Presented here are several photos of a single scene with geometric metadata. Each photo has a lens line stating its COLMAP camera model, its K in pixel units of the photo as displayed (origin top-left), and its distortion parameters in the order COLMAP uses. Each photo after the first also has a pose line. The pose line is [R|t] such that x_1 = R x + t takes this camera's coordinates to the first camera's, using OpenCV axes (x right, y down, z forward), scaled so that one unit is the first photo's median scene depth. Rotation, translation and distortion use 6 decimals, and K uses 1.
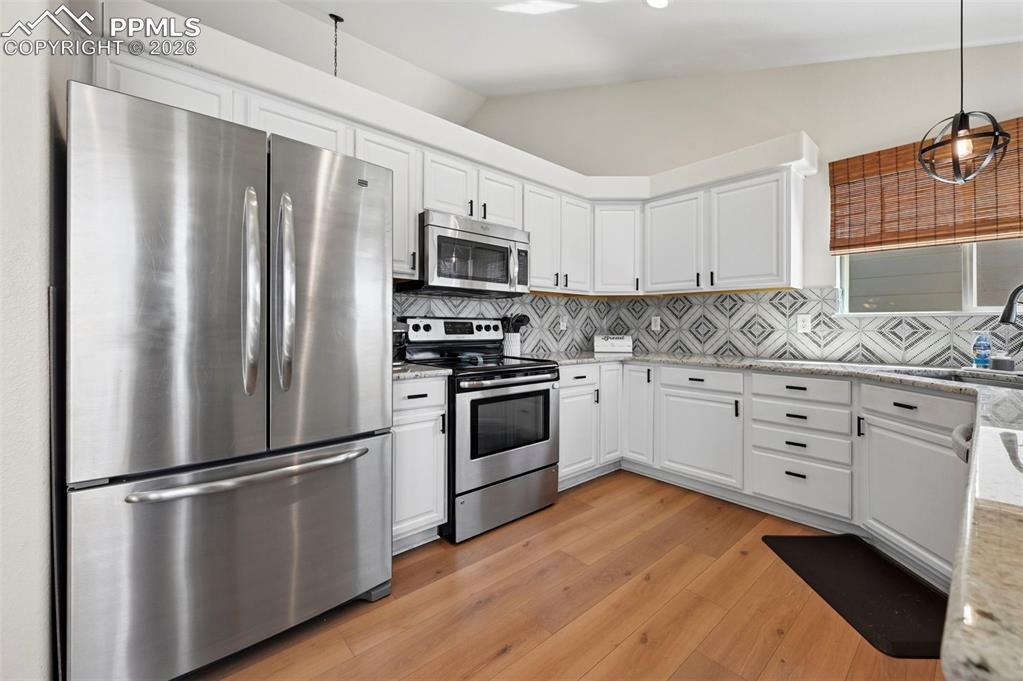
lens RADIAL K [[410.7, 0, 537.1], [0, 410.7, 326.5], [0, 0, 1]] dist [-0.003470, 0.001086]
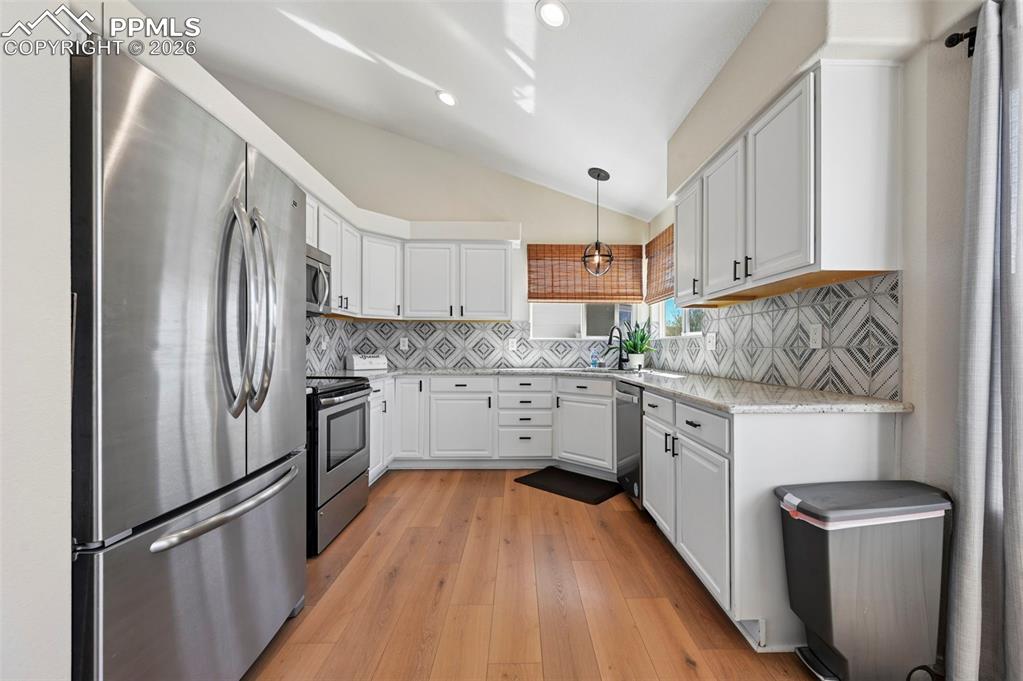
lens RADIAL K [[410.7, 0, 523.9], [0, 410.7, 348.5], [0, 0, 1]] dist [-0.003470, 0.001086]
pose [[0.668240, -0.002715, 0.743941, -0.501816], [-0.000642, 0.999991, 0.004227, 0.001307], [-0.743946, -0.003302, 0.668232, -0.064884]]
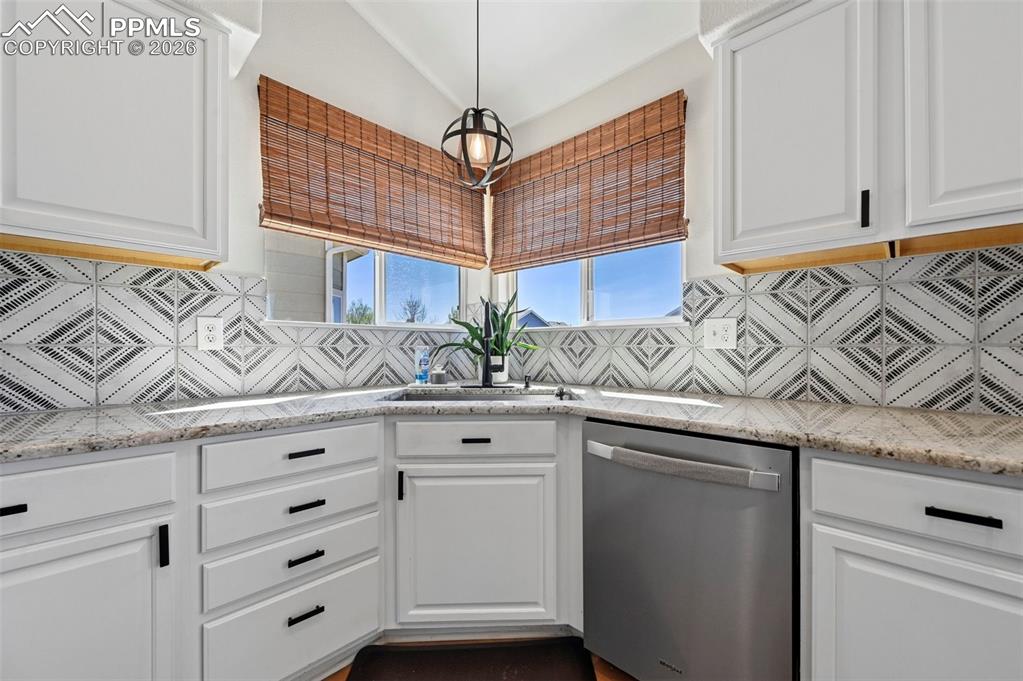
lens RADIAL K [[410.7, 0, 528.6], [0, 410.7, 345.8], [0, 0, 1]] dist [-0.003470, 0.001086]
pose [[-0.076039, -0.002672, 0.997101, 0.066993], [-0.005261, 0.999984, 0.002278, 0.005450], [-0.997091, -0.005072, -0.076051, 0.658915]]
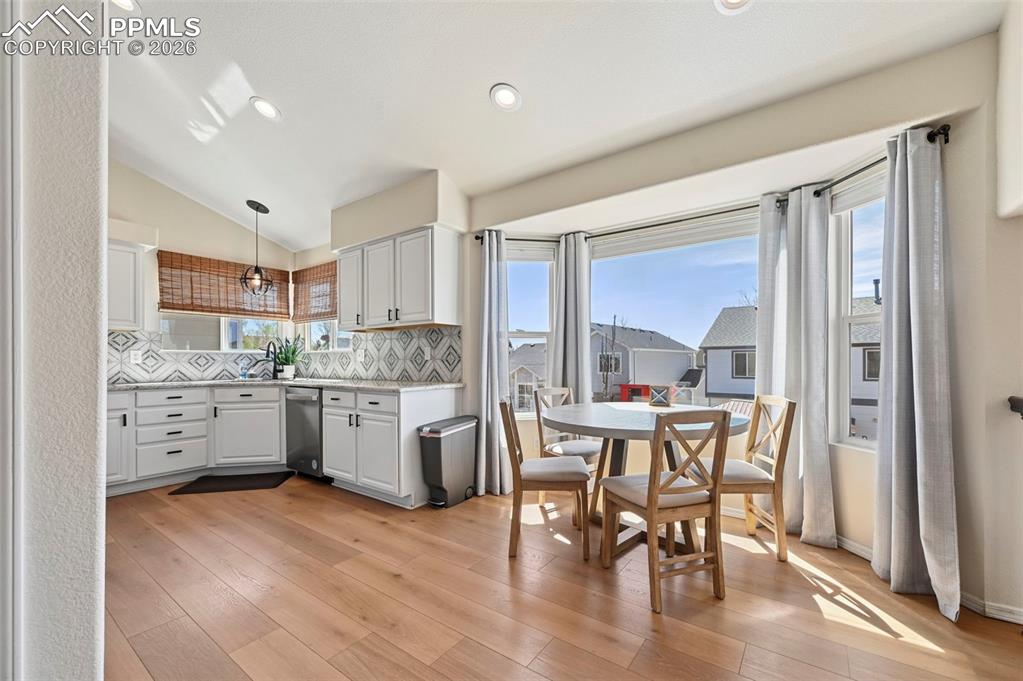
lens RADIAL K [[410.7, 0, 536.8], [0, 410.7, 358.7], [0, 0, 1]] dist [-0.003470, 0.001086]
pose [[-0.222056, 0.000460, 0.975034, -1.078814], [0.001557, 0.999999, -0.000118, 0.001005], [-0.975033, 0.001492, -0.222057, -0.015368]]
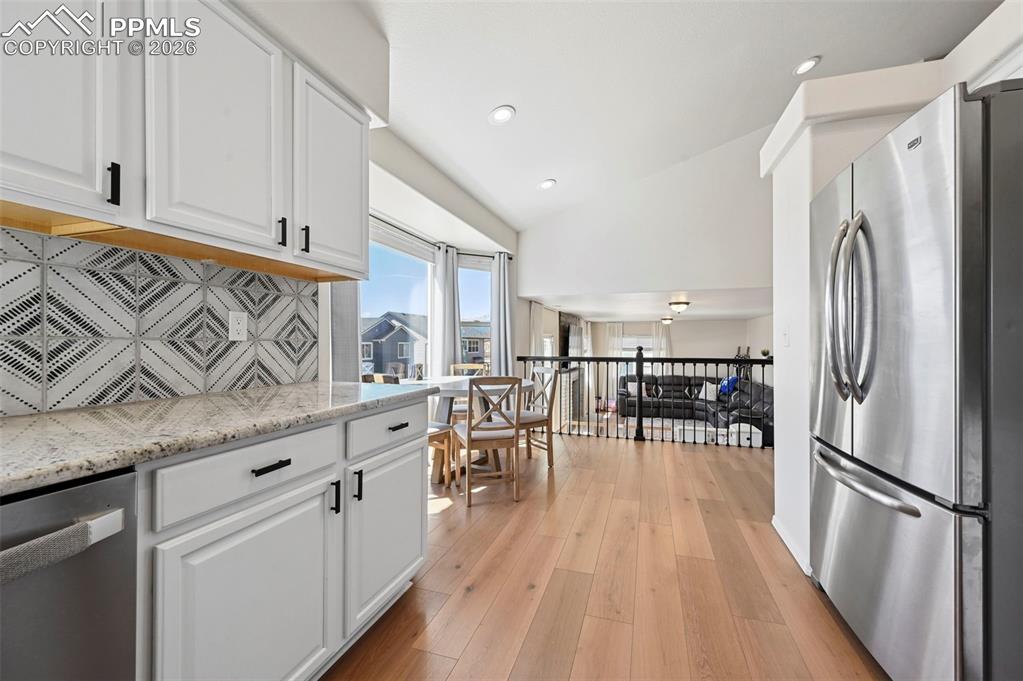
lens RADIAL K [[410.7, 0, 526.8], [0, 410.7, 342.3], [0, 0, 1]] dist [-0.003470, 0.001086]
pose [[-0.858065, -0.010513, -0.513434, 0.363220], [-0.008538, 0.999944, -0.006206, 0.006680], [0.513470, -0.000942, -0.858107, 0.810570]]
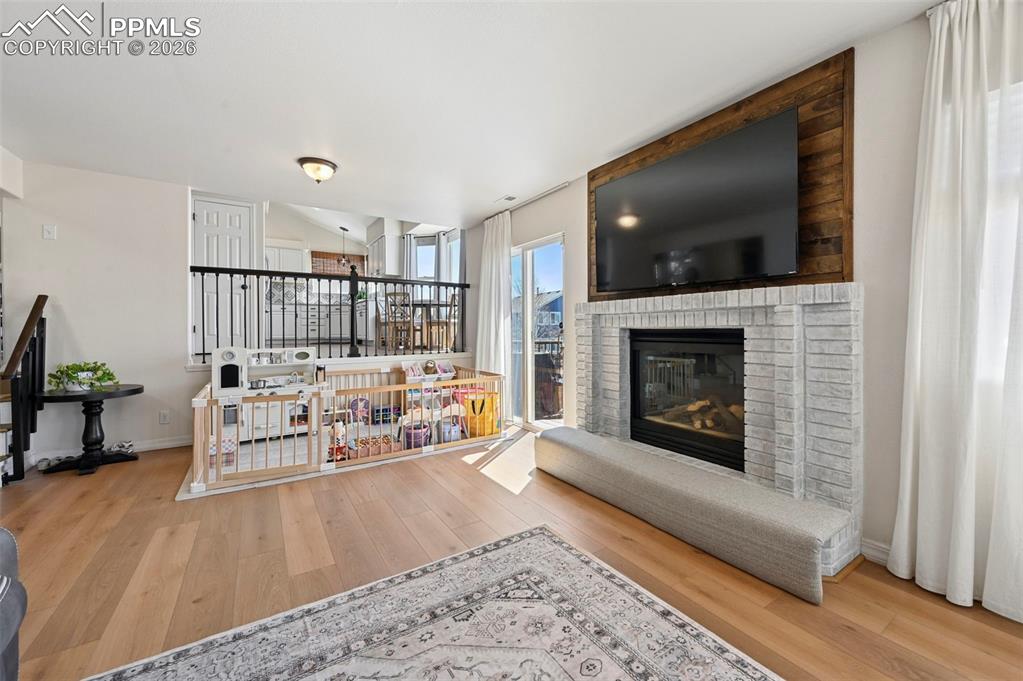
lens RADIAL K [[410.7, 0, 521.3], [0, 410.7, 331.5], [0, 0, 1]] dist [-0.003470, 0.001086]
pose [[0.172832, -0.014891, 0.984839, -2.640784], [-0.001933, 0.999879, 0.015457, 0.267668], [-0.984949, -0.004575, 0.172783, -1.516185]]
